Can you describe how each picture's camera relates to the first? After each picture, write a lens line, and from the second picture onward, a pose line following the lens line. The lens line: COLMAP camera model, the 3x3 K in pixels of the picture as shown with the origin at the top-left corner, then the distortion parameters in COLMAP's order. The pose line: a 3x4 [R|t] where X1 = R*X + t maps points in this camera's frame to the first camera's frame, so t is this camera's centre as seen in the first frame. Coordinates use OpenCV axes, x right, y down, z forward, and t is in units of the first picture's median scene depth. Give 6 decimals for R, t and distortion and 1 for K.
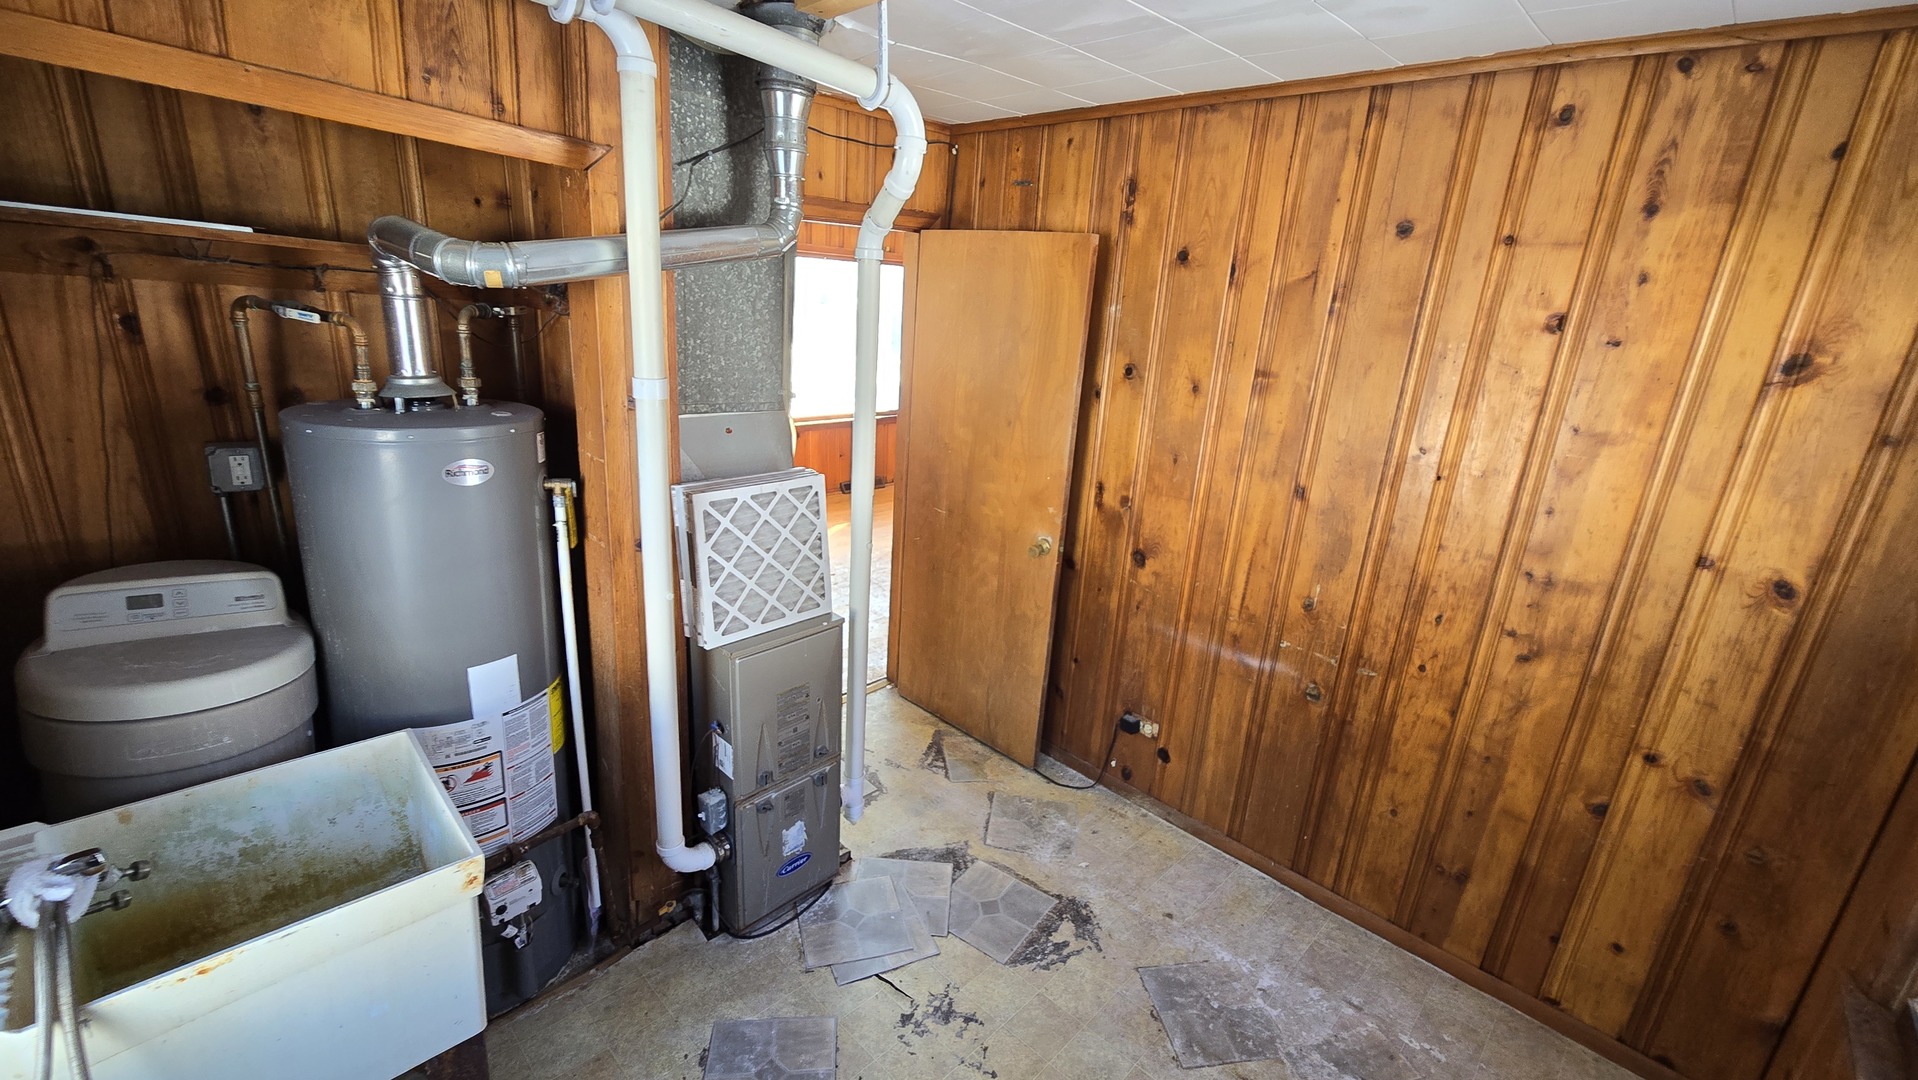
lens RADIAL K [[782.8, 0, 959.0], [0, 782.8, 540.0], [0, 0, 1]] dist [-0.002342, -0.000261]
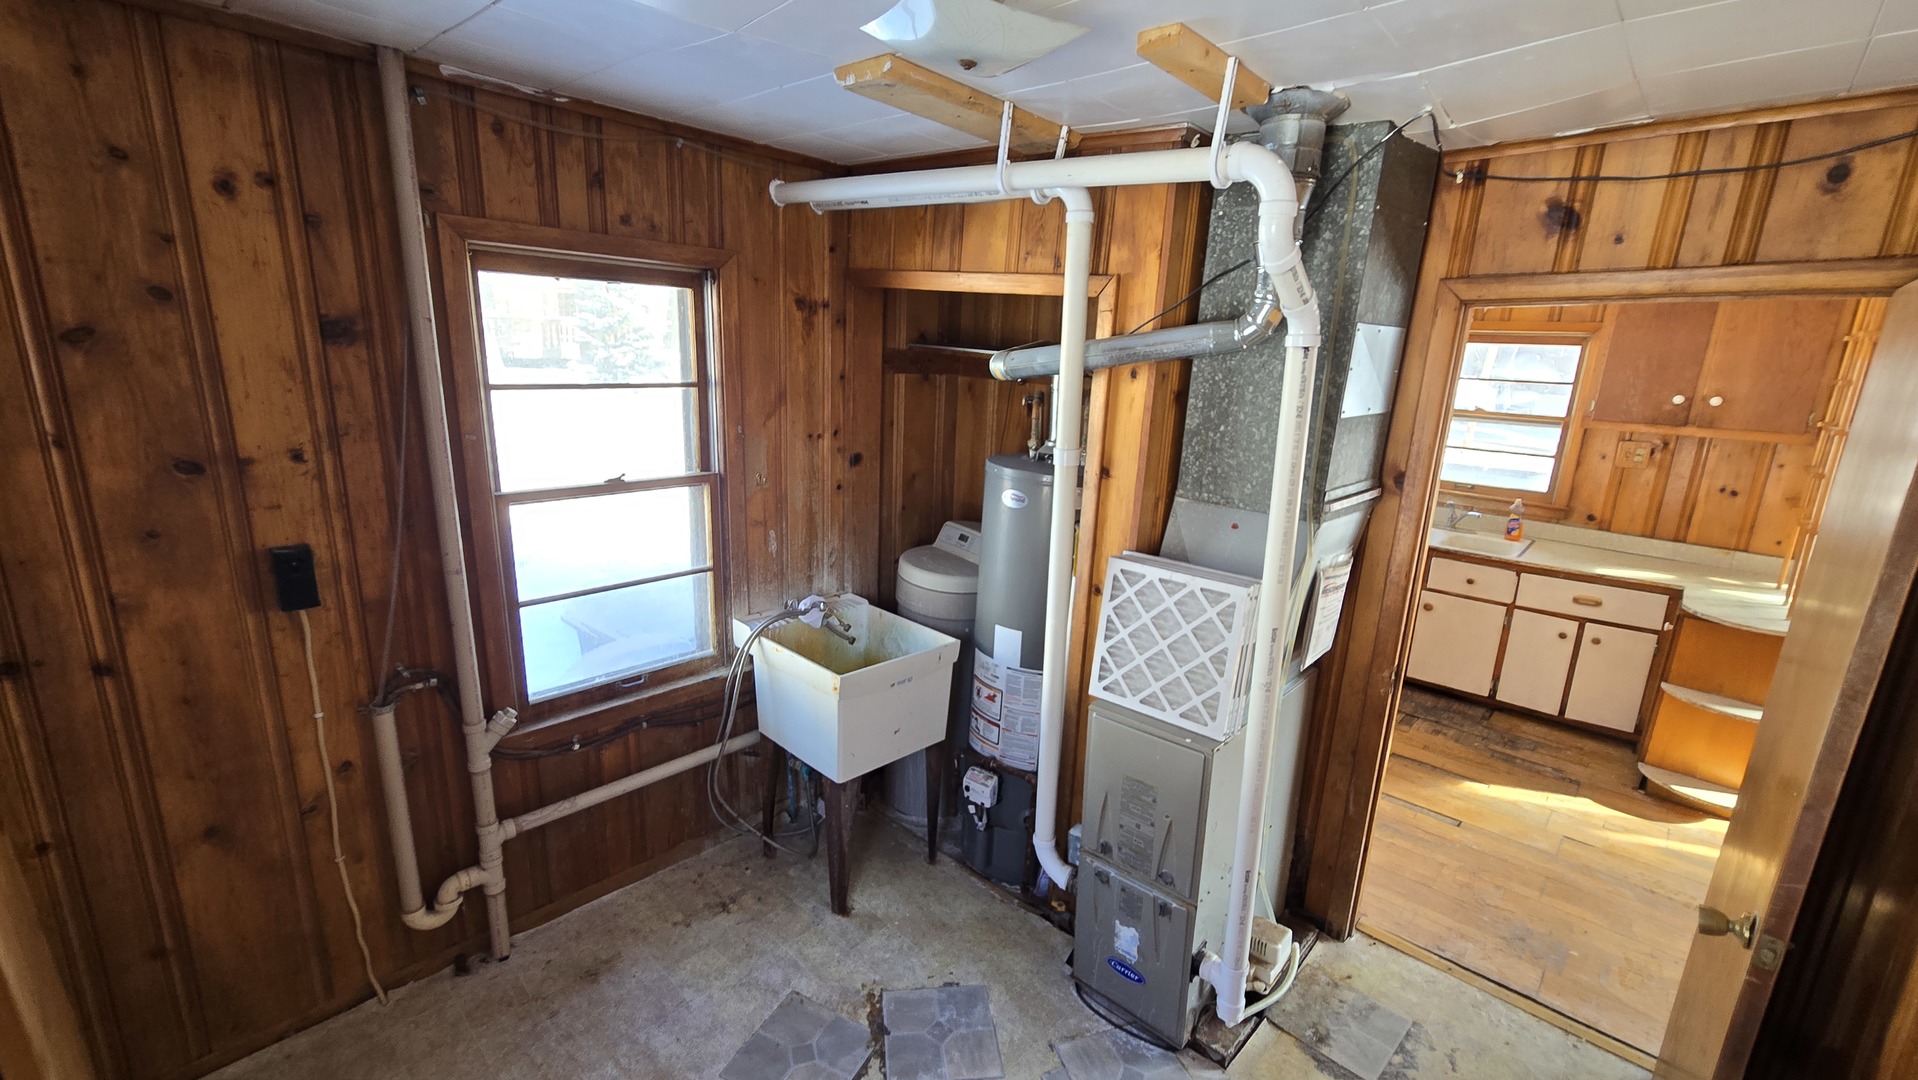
lens RADIAL K [[782.8, 0, 959.0], [0, 782.8, 540.0], [0, 0, 1]] dist [-0.002342, -0.000261]
pose [[0.024867, 0.170194, -0.985097, 0.729290], [-0.337244, 0.929065, 0.152000, -0.169622], [0.941089, 0.328438, 0.080500, 0.650143]]
